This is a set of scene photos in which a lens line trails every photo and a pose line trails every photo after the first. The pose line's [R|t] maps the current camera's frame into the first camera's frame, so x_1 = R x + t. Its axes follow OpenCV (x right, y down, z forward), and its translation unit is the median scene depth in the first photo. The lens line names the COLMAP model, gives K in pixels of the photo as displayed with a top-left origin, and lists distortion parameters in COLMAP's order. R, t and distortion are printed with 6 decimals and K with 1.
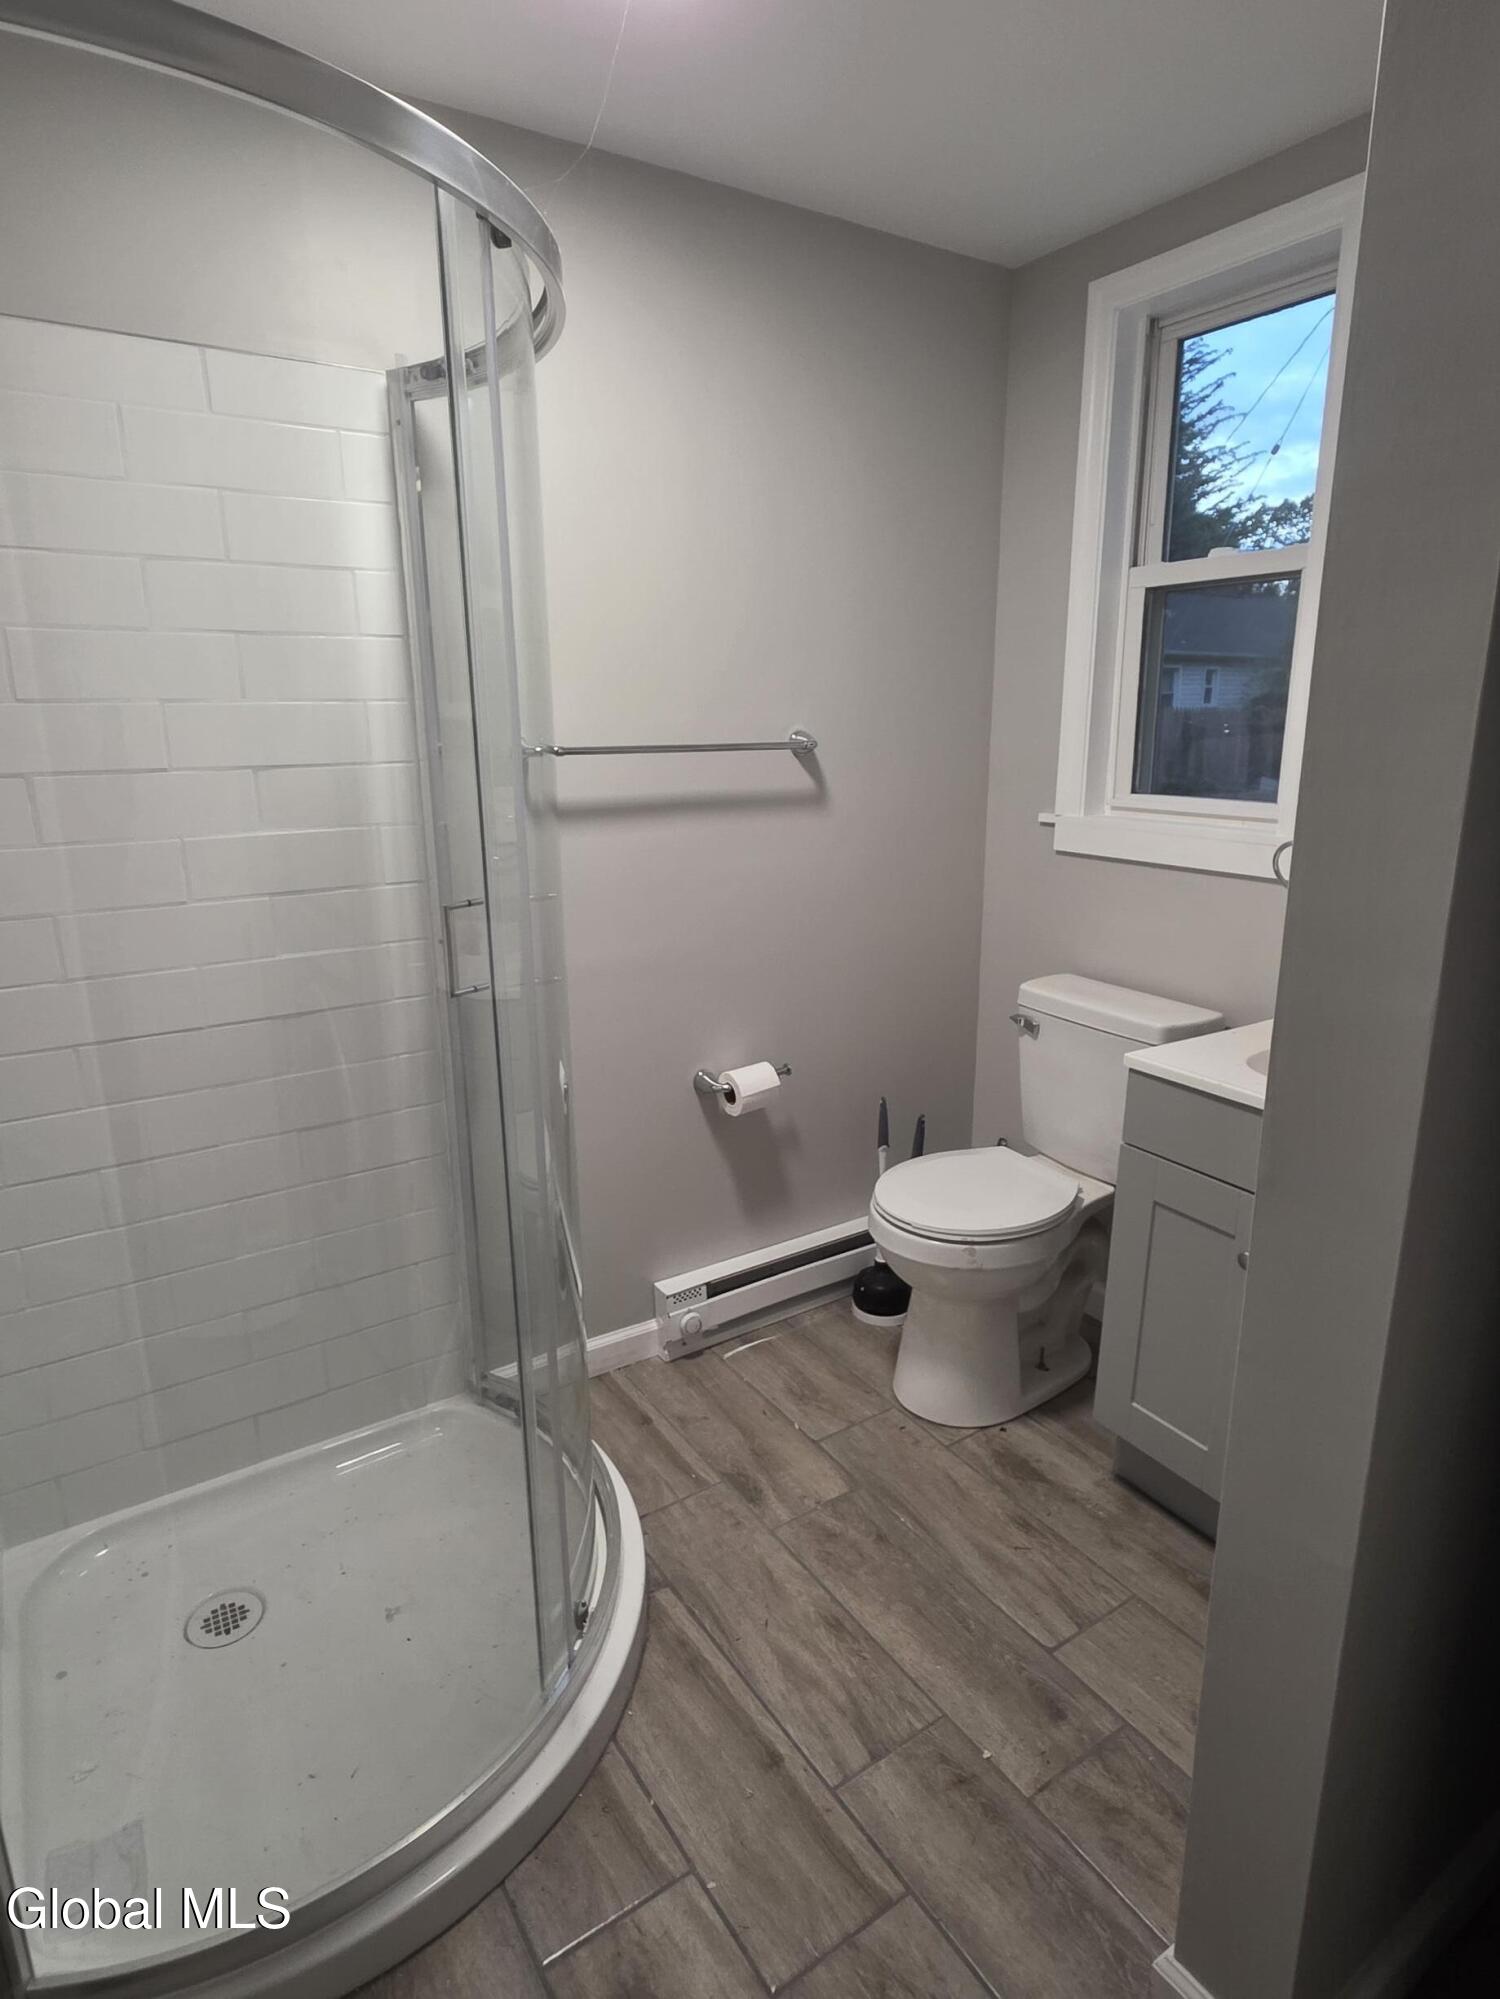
lens RADIAL K [[1103.8, 0, 755.4], [0, 1103.8, 996.8], [0, 0, 1]] dist [0.003986, -0.001898]
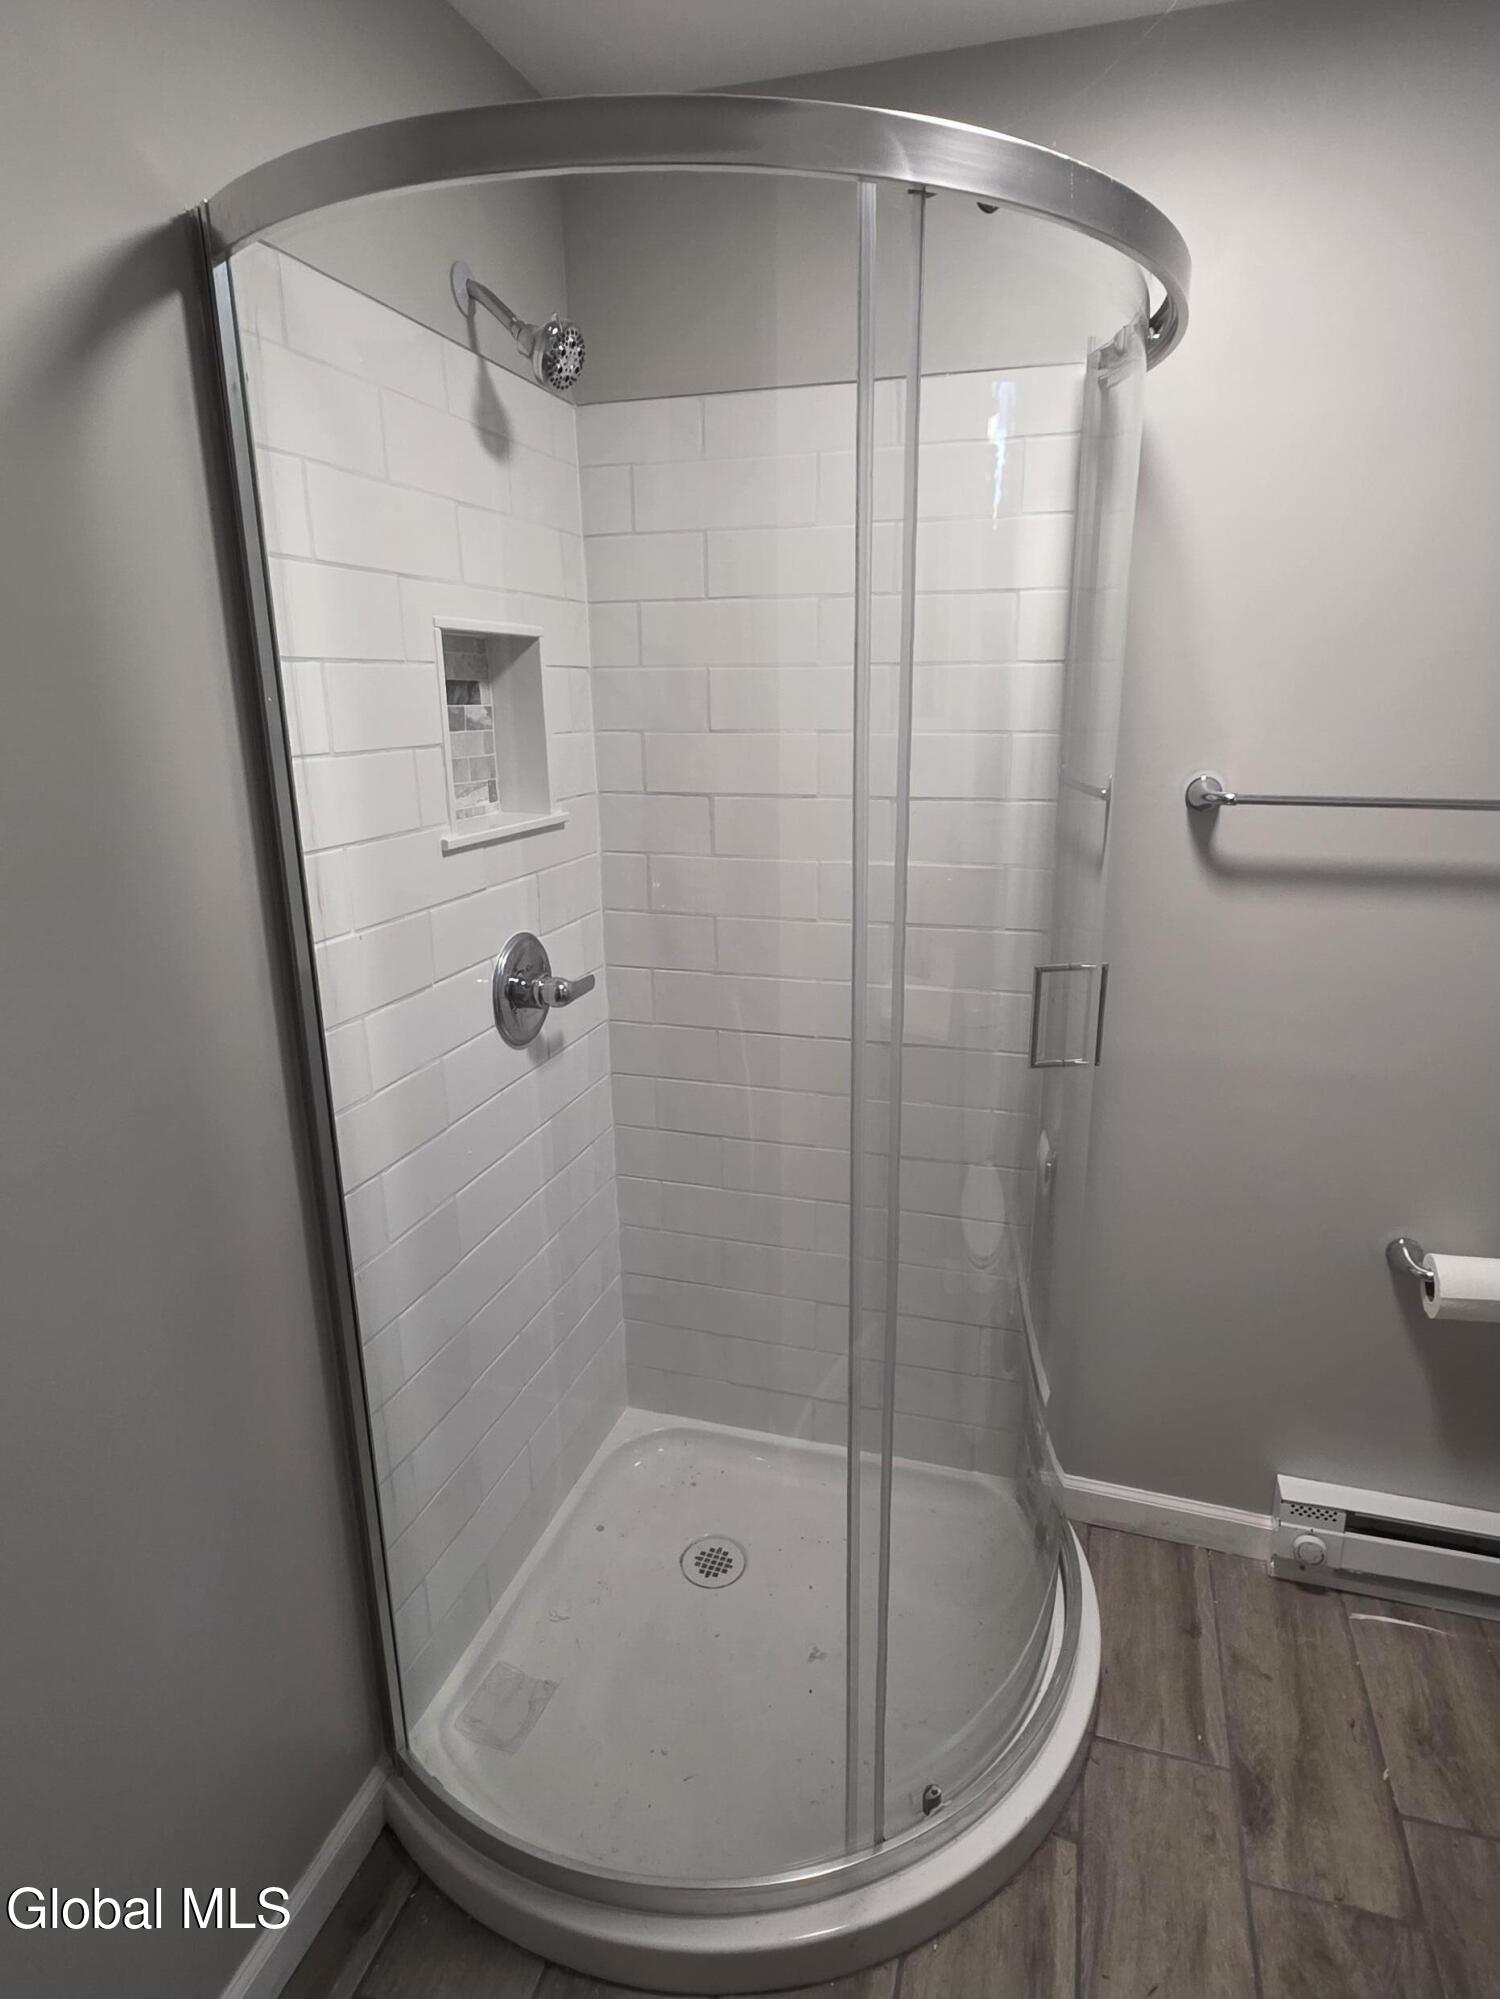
lens RADIAL K [[1103.8, 0, 755.4], [0, 1103.8, 1001.9], [0, 0, 1]] dist [0.003986, -0.001898]
pose [[0.645261, 0.210247, -0.734462, 0.210608], [-0.191203, 0.975233, 0.111189, -0.100180], [0.739648, 0.068685, 0.669480, 0.218899]]
